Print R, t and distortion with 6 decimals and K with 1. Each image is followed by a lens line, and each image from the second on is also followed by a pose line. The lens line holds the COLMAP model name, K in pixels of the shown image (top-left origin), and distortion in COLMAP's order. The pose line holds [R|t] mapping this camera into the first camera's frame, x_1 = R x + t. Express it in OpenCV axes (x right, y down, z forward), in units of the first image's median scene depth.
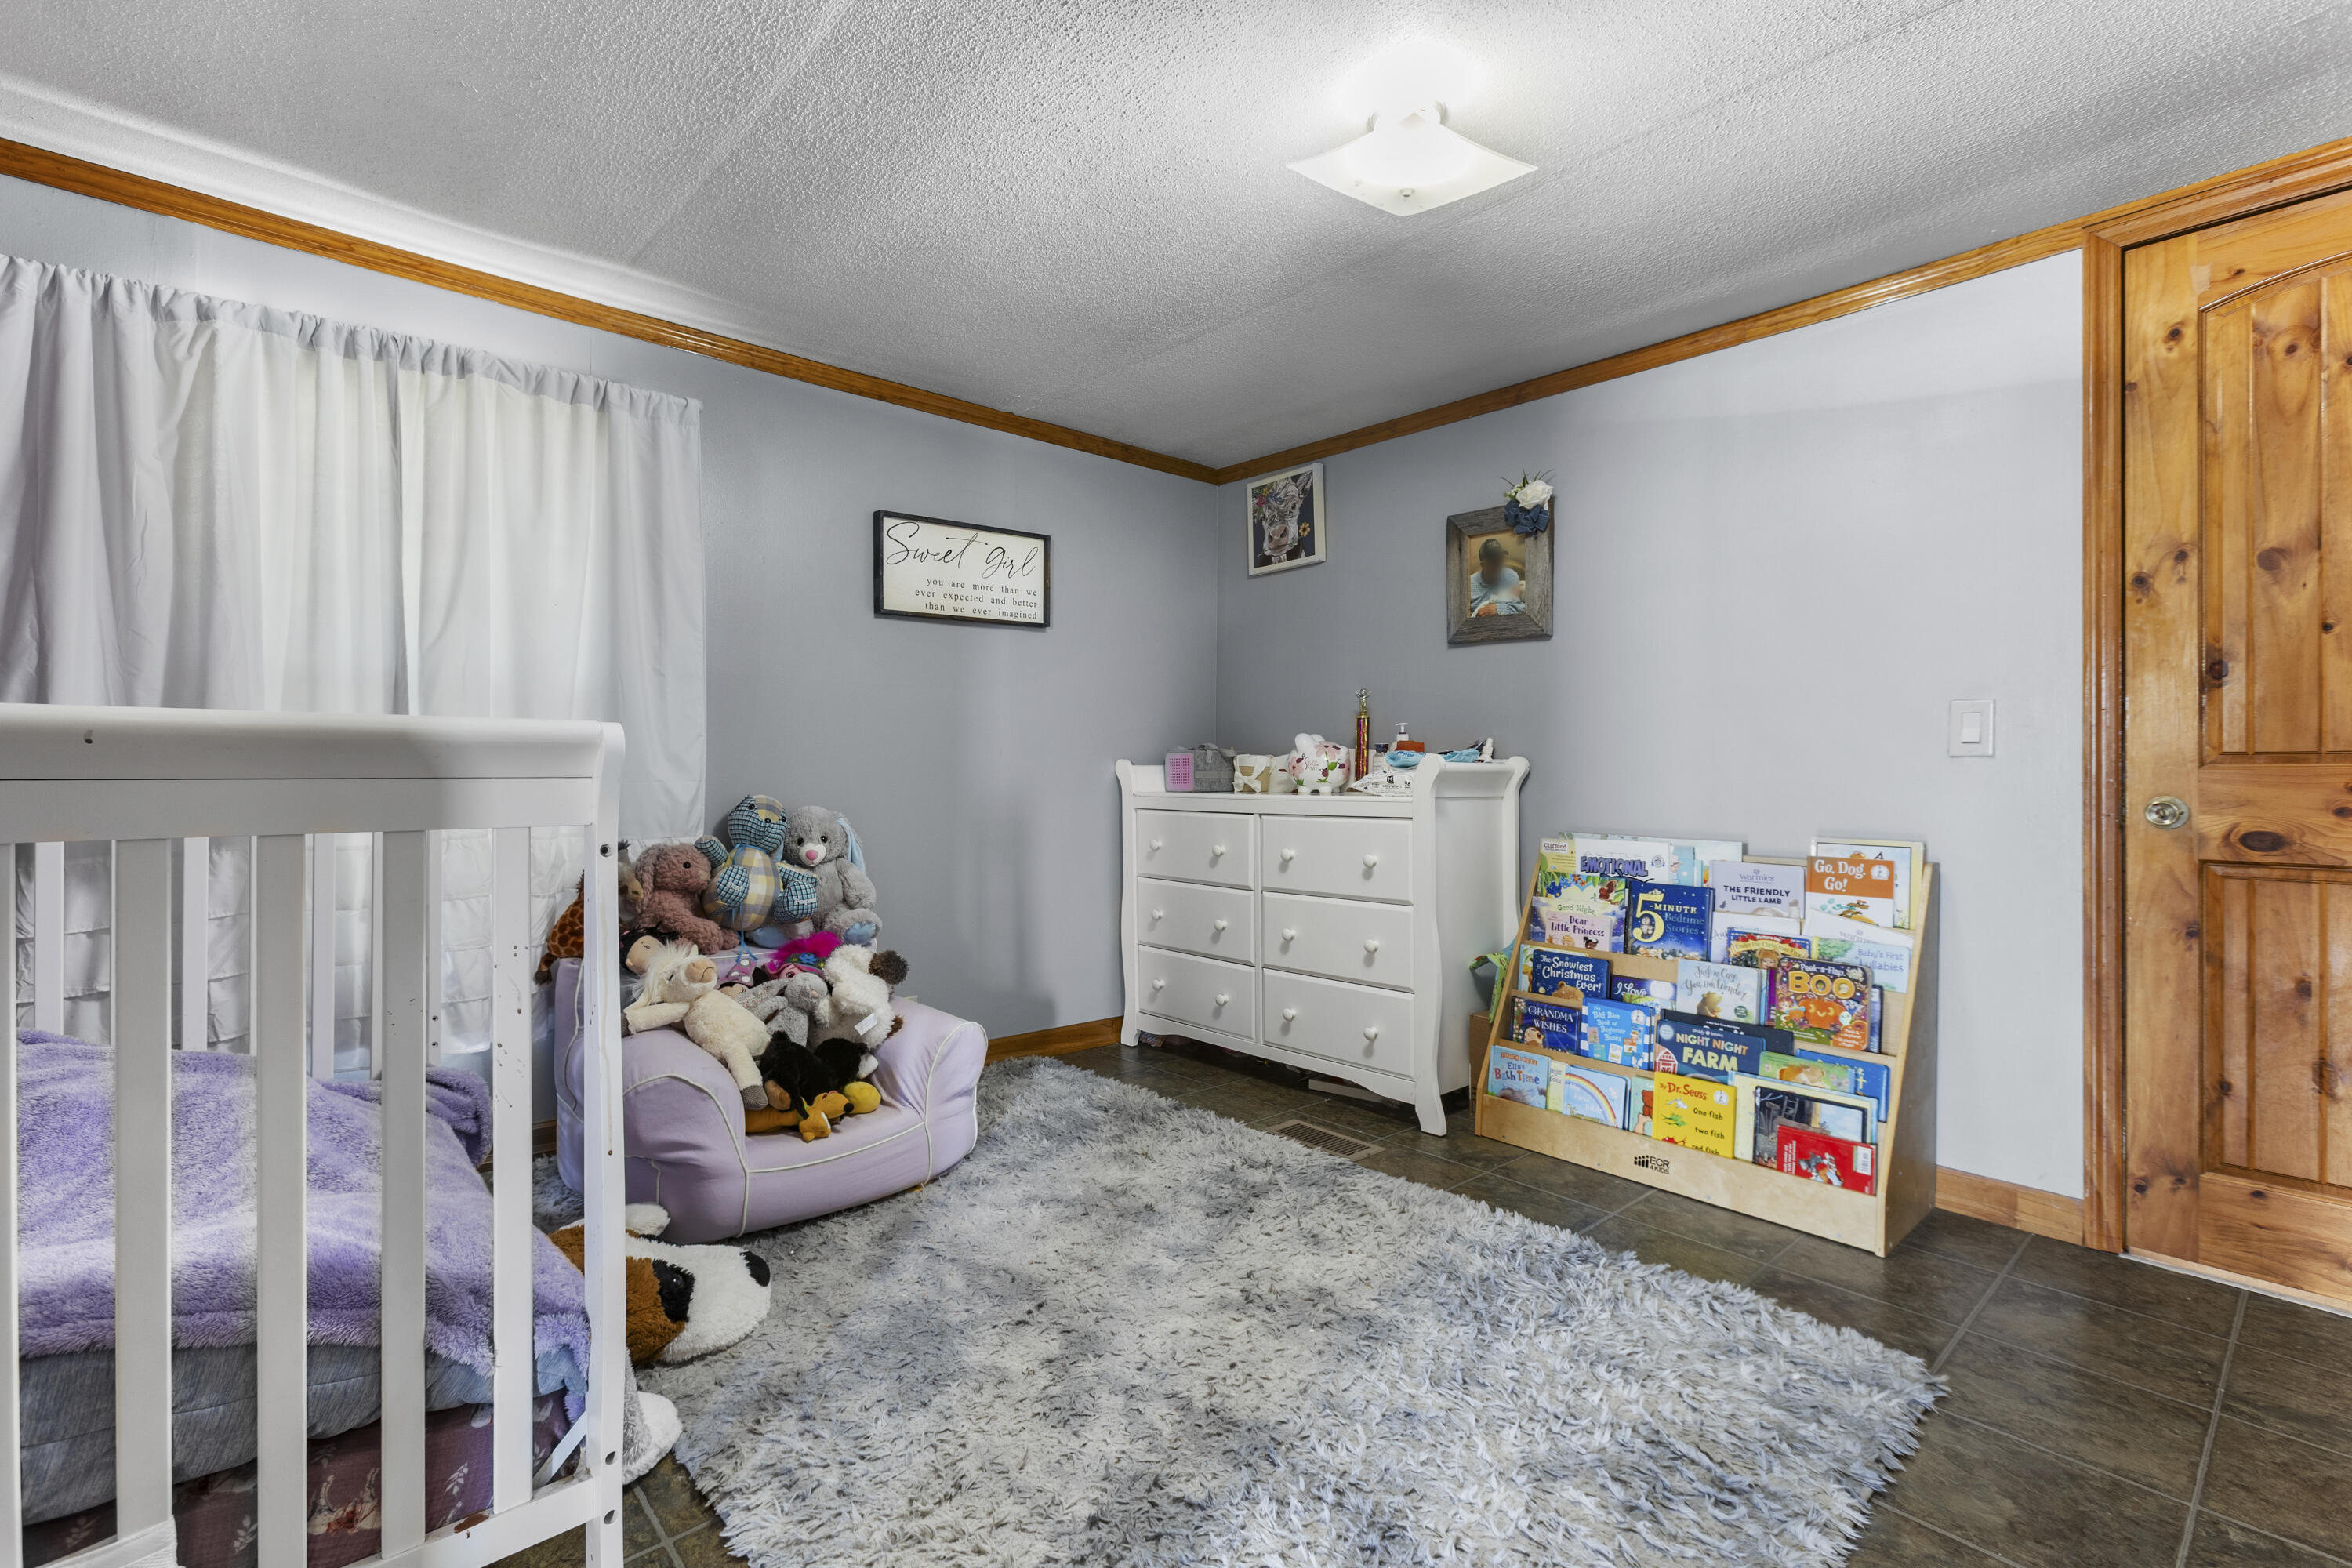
lens RADIAL K [[1056.3, 0, 1158.5], [0, 1056.3, 780.1], [0, 0, 1]] dist [-0.030495, 0.018605]
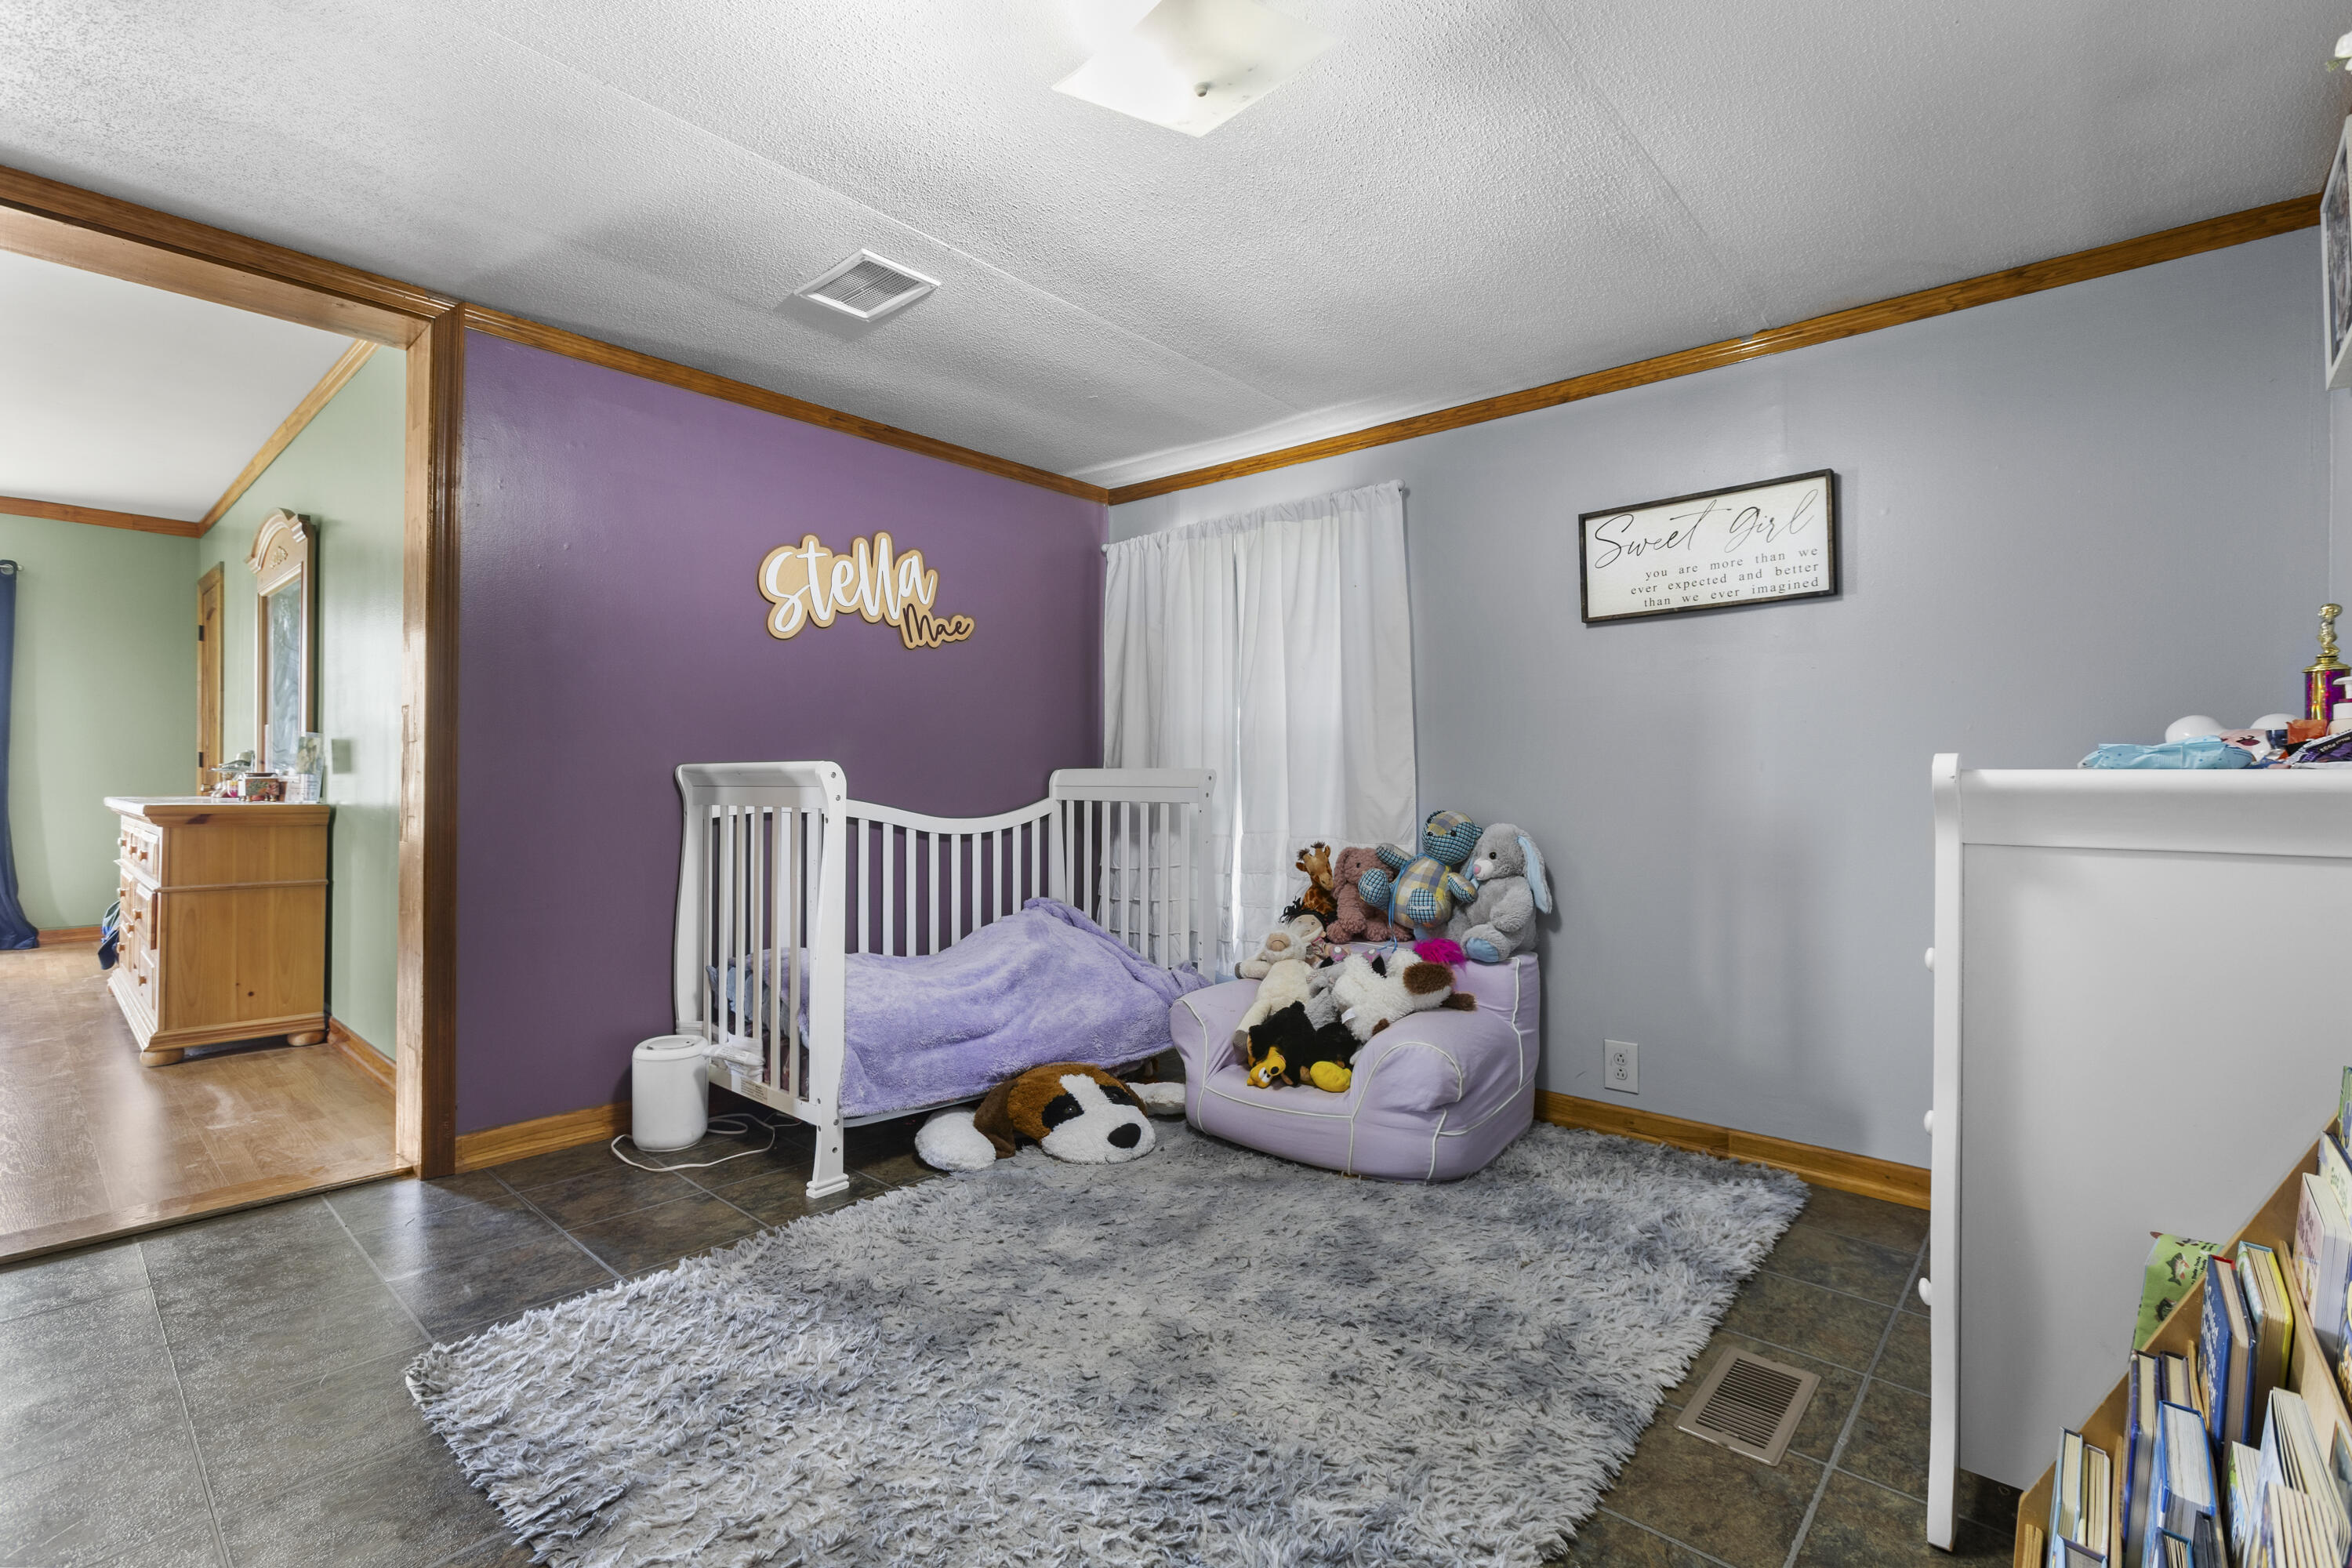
lens RADIAL K [[1056.3, 0, 1158.5], [0, 1056.3, 780.1], [0, 0, 1]] dist [-0.030495, 0.018605]
pose [[0.119213, -0.000262, -0.992869, 0.784974], [-0.009254, 0.999956, -0.001375, -0.015985], [0.992826, 0.009352, 0.119205, 0.640194]]
